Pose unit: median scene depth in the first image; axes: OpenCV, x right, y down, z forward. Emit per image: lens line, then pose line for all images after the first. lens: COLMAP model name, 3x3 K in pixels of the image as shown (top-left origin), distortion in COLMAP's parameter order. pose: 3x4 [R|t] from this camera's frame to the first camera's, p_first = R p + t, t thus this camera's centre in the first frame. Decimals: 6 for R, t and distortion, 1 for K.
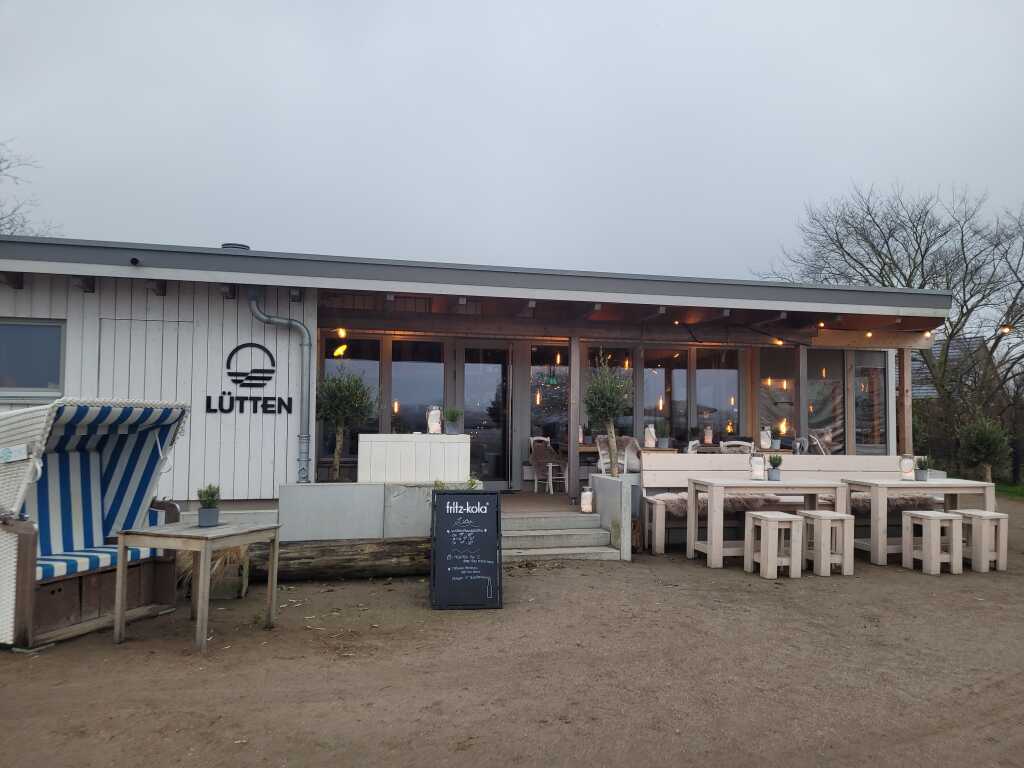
lens RADIAL K [[822.4, 0, 512.0], [0, 822.4, 384.0], [0, 0, 1]] dist [0.034924, -0.004554]
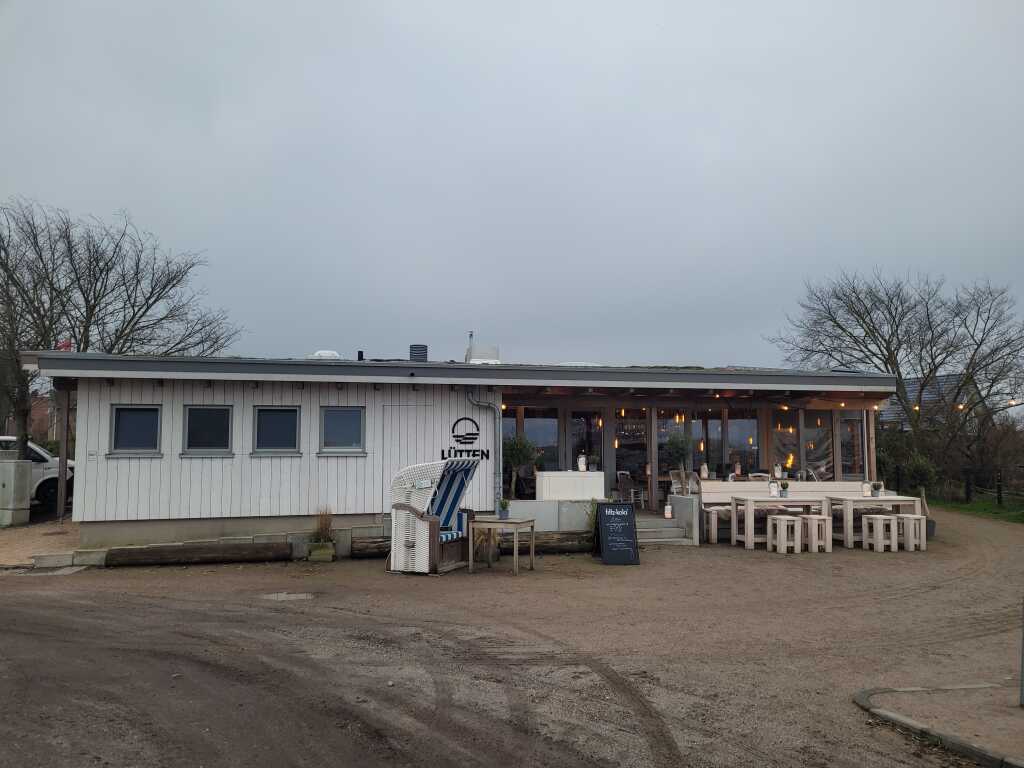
lens RADIAL K [[773.0, 0, 509.7], [0, 773.0, 391.4], [0, 0, 1]] dist [0.012493, -0.003978]
pose [[0.999395, -0.012692, -0.032393, -0.173944], [0.011605, 0.999370, -0.033540, -0.048387], [0.032798, 0.033144, 0.998912, -0.559225]]
